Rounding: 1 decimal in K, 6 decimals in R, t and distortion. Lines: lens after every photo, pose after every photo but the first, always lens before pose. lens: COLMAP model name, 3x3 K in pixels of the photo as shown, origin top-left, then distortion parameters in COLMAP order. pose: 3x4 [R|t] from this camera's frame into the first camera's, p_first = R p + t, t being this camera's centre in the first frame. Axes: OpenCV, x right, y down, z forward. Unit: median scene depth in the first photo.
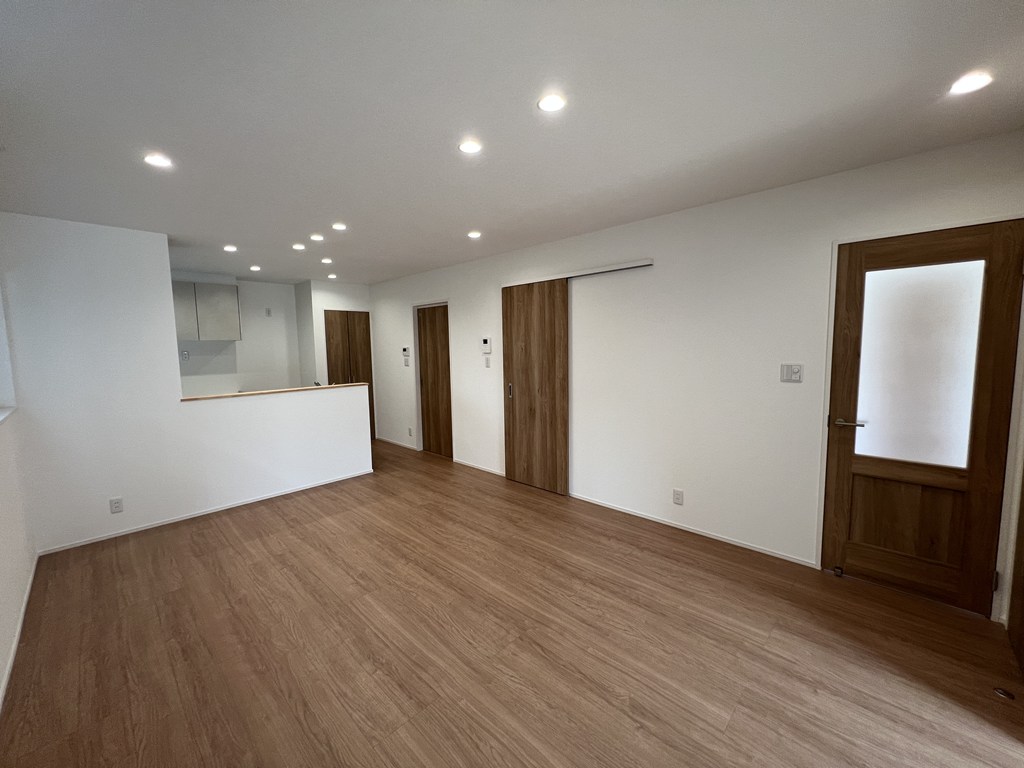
lens RADIAL K [[411.8, 0, 512.0], [0, 411.8, 384.0], [0, 0, 1]] dist [0.000236, 0.000048]
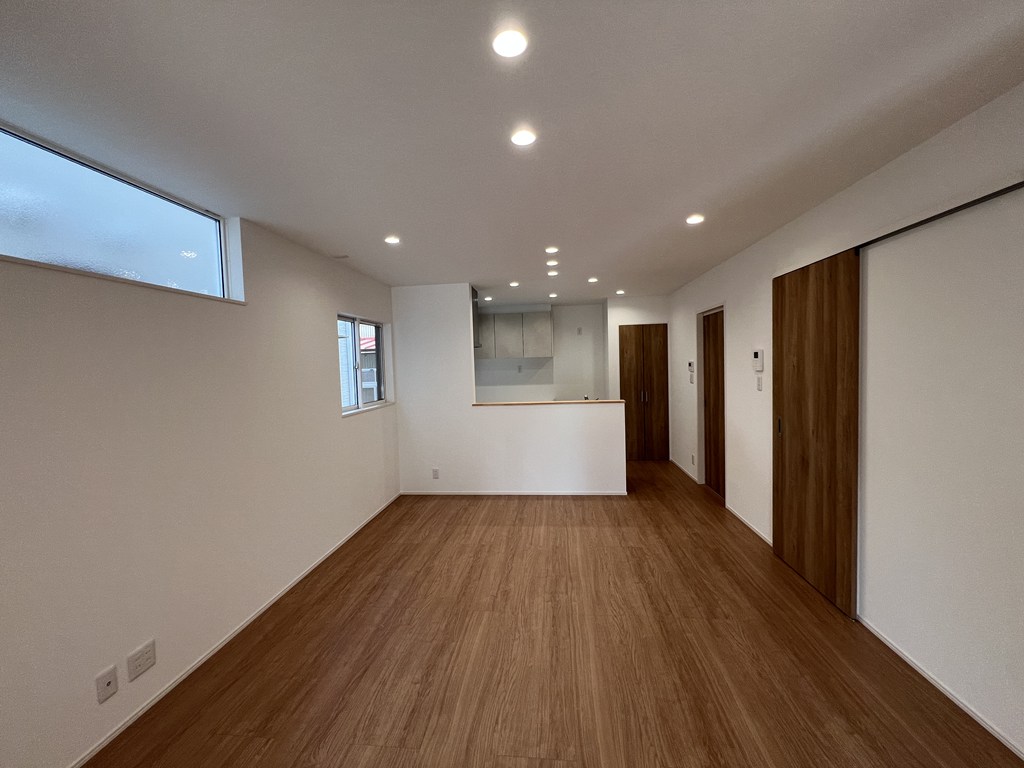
lens RADIAL K [[413.3, 0, 512.0], [0, 413.3, 384.0], [0, 0, 1]] dist [-0.001330, -0.000127]
pose [[0.610350, 0.037725, -0.791233, 0.291857], [-0.054625, 0.998492, 0.005470, -0.037774], [0.790247, 0.039882, 0.611490, 0.245809]]
